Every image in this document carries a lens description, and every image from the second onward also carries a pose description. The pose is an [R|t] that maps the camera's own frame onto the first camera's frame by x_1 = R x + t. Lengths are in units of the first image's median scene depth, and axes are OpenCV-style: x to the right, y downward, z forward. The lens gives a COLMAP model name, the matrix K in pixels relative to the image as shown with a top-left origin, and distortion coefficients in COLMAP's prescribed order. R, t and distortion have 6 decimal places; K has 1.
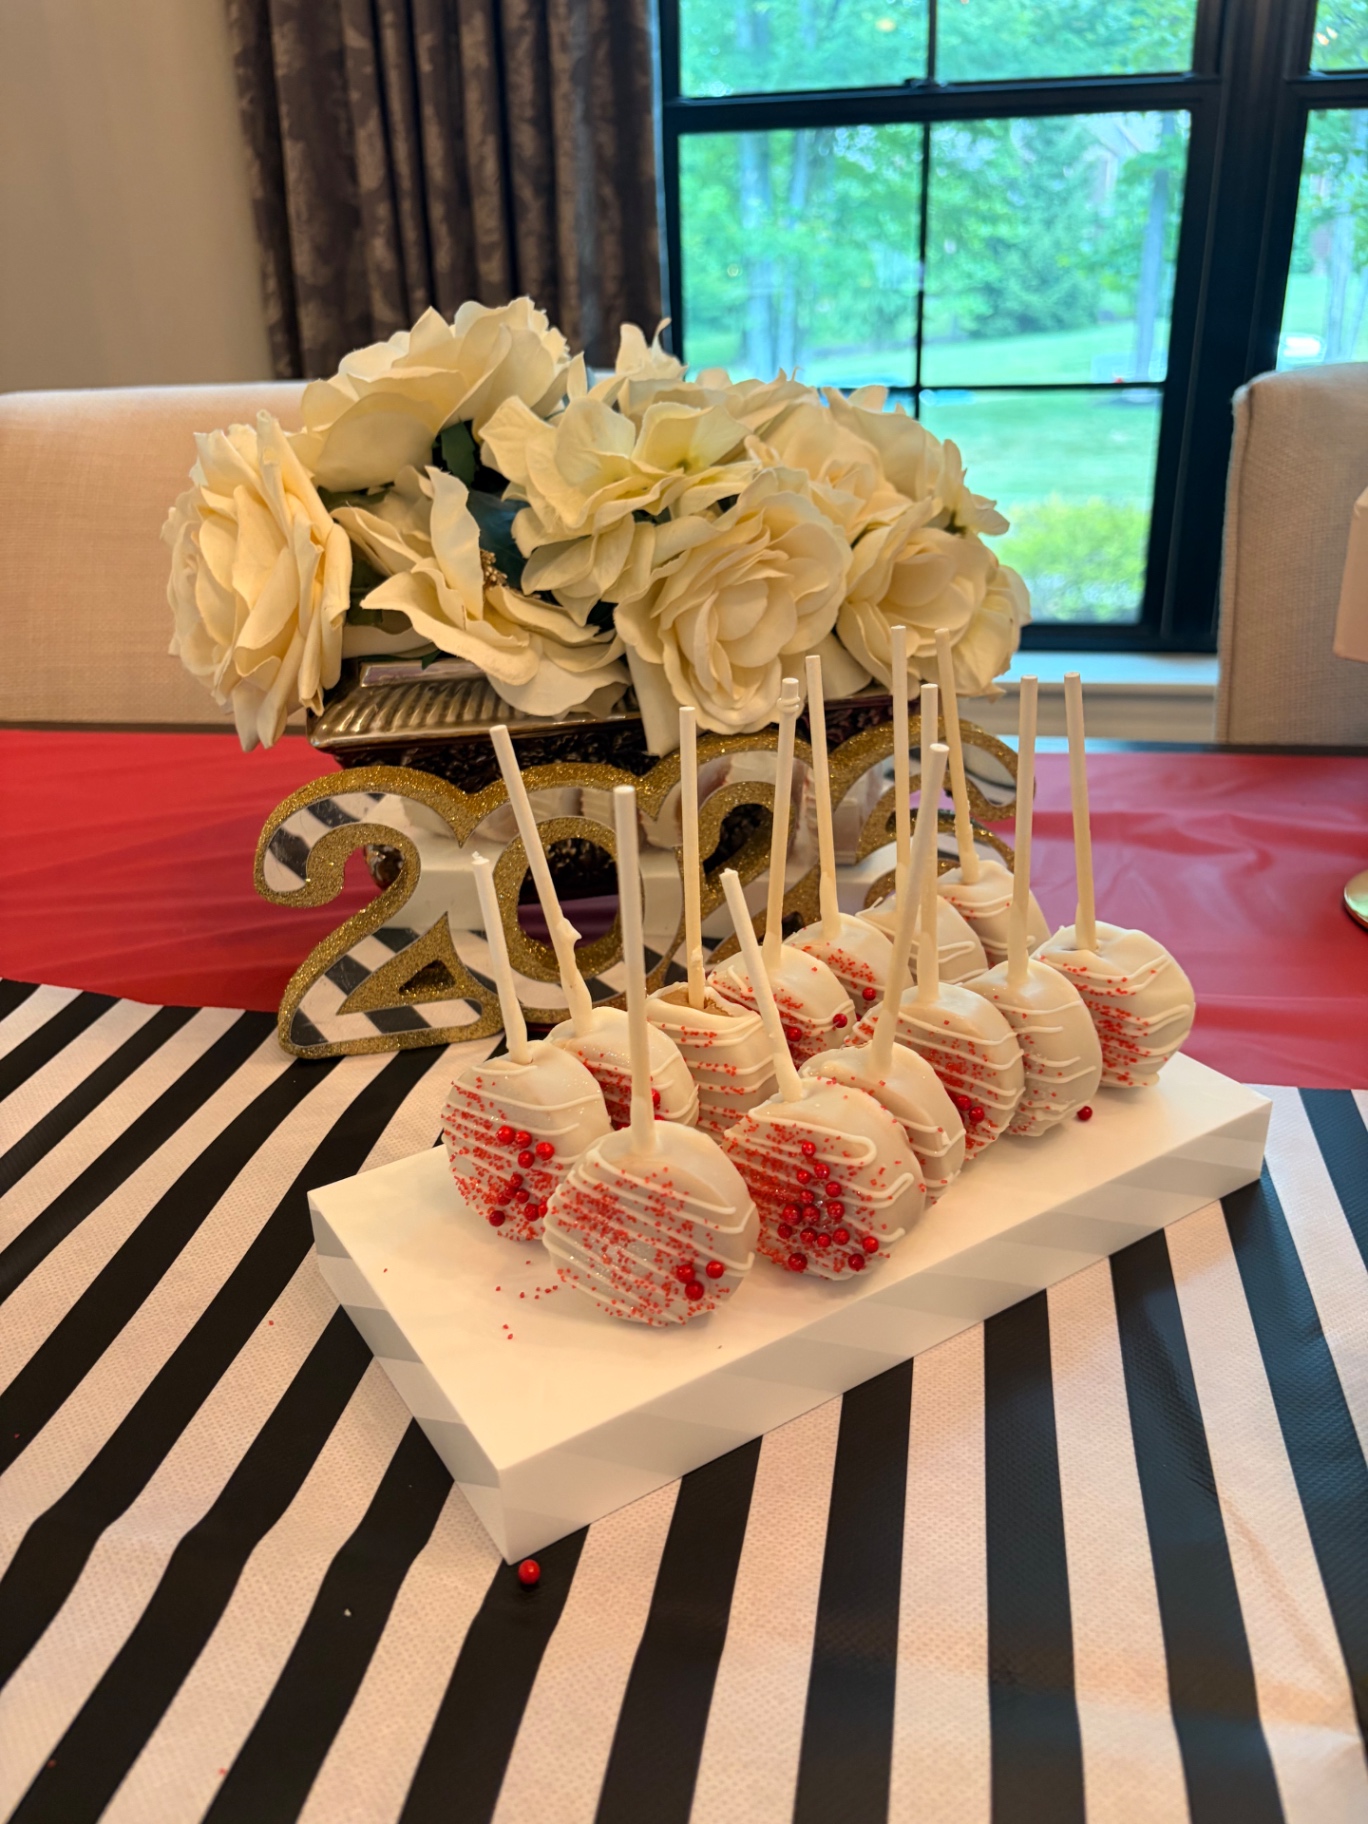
lens RADIAL K [[1475.2, 0, 701.2], [0, 1475.2, 923.8], [0, 0, 1]] dist [-0.009597, -0.065098]
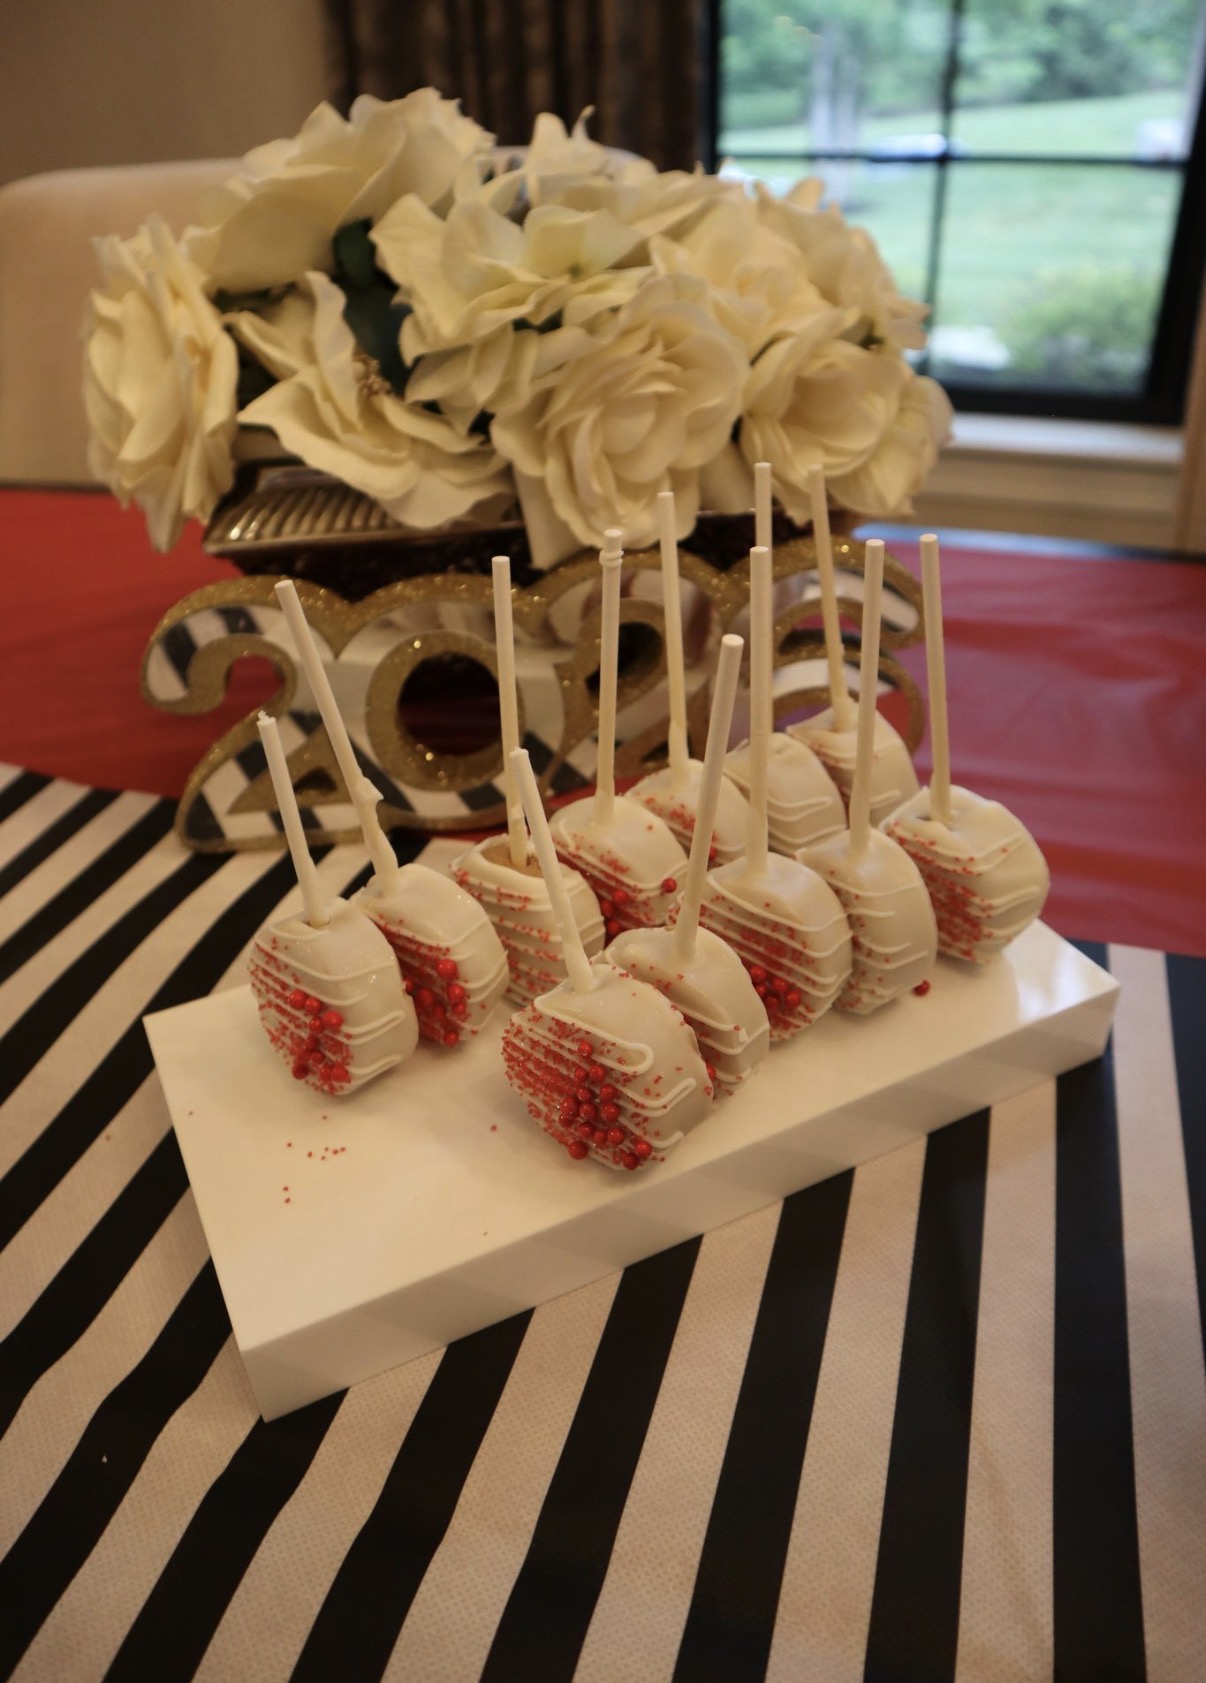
lens RADIAL K [[1297.2, 0, 610.2], [0, 1297.2, 854.4], [0, 0, 1]] dist [-0.138472, 0.067327]
pose [[0.993979, 0.060977, -0.091041, 0.112554], [-0.044696, 0.984219, 0.171217, -0.083107], [0.100045, -0.166117, 0.981018, 0.141972]]
